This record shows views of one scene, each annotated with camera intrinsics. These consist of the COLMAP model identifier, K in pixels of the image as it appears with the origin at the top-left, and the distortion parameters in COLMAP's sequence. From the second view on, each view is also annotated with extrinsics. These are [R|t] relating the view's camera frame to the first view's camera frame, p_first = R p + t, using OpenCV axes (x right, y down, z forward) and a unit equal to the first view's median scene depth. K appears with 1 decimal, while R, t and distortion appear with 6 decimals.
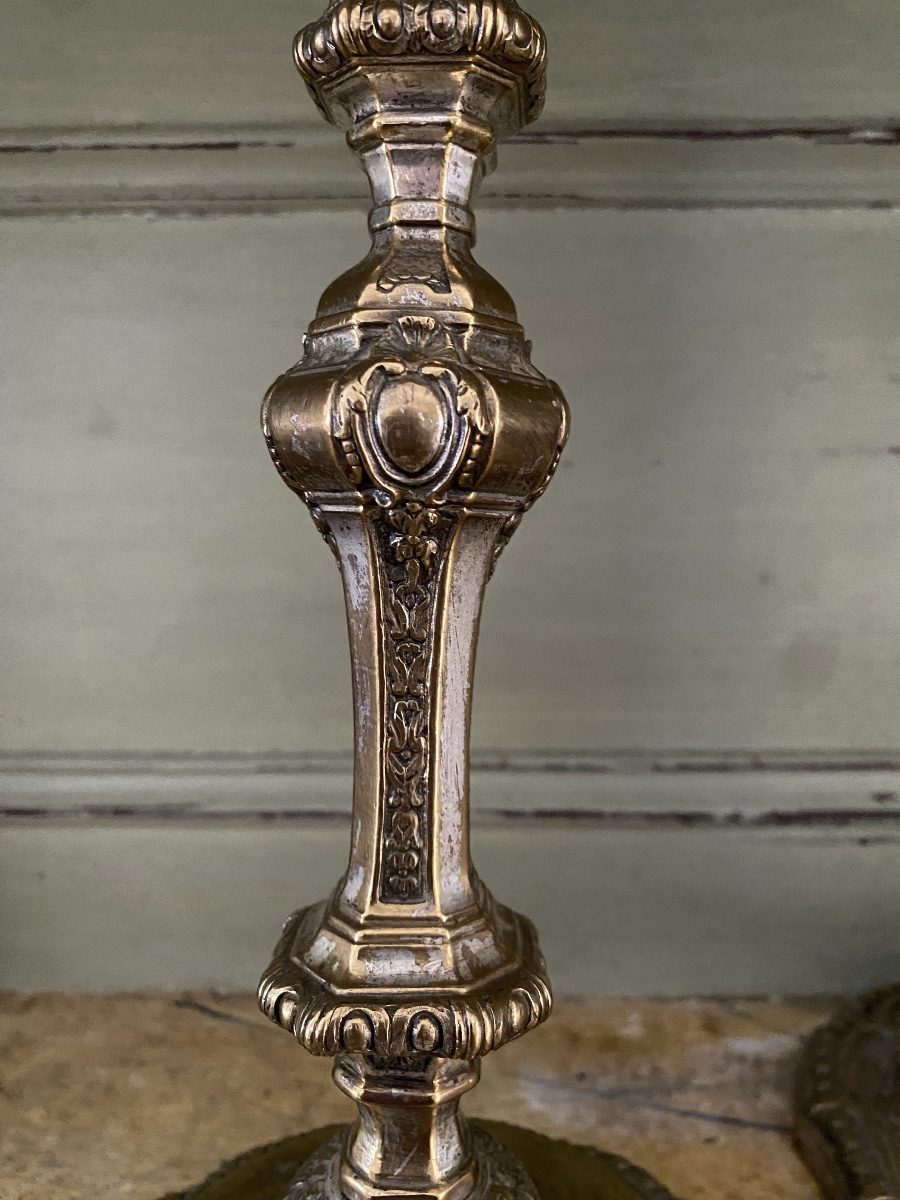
lens RADIAL K [[914.6, 0, 476.2], [0, 914.6, 591.0], [0, 0, 1]] dist [-0.003397, 0.001255]
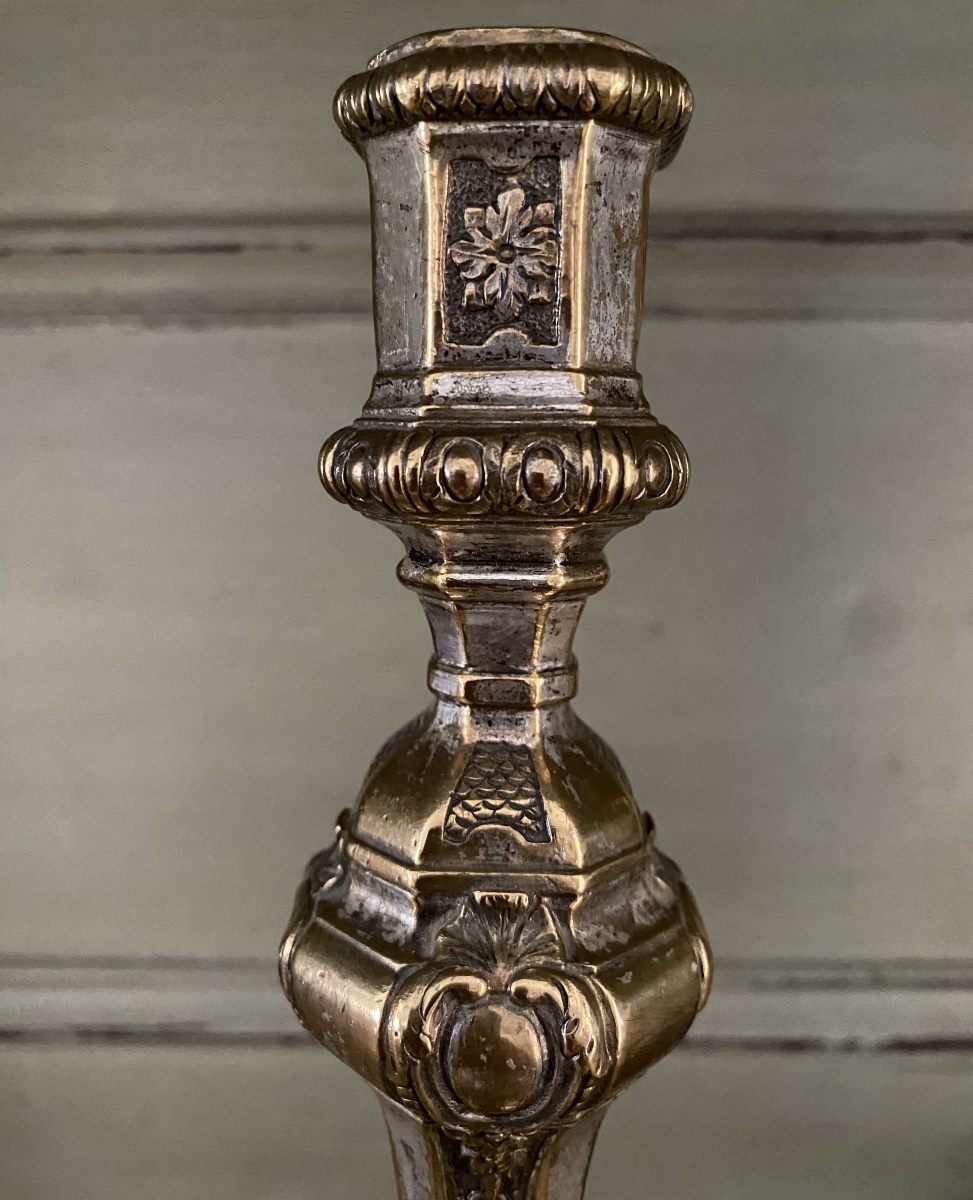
lens RADIAL K [[1018.4, 0, 524.1], [0, 1018.4, 588.3], [0, 0, 1]] dist [0.007105, -0.011366]
pose [[0.999984, 0.001765, 0.005306, -0.046799], [-0.002106, 0.997882, 0.065009, -0.507579], [-0.005180, -0.065019, 0.997871, 0.214570]]
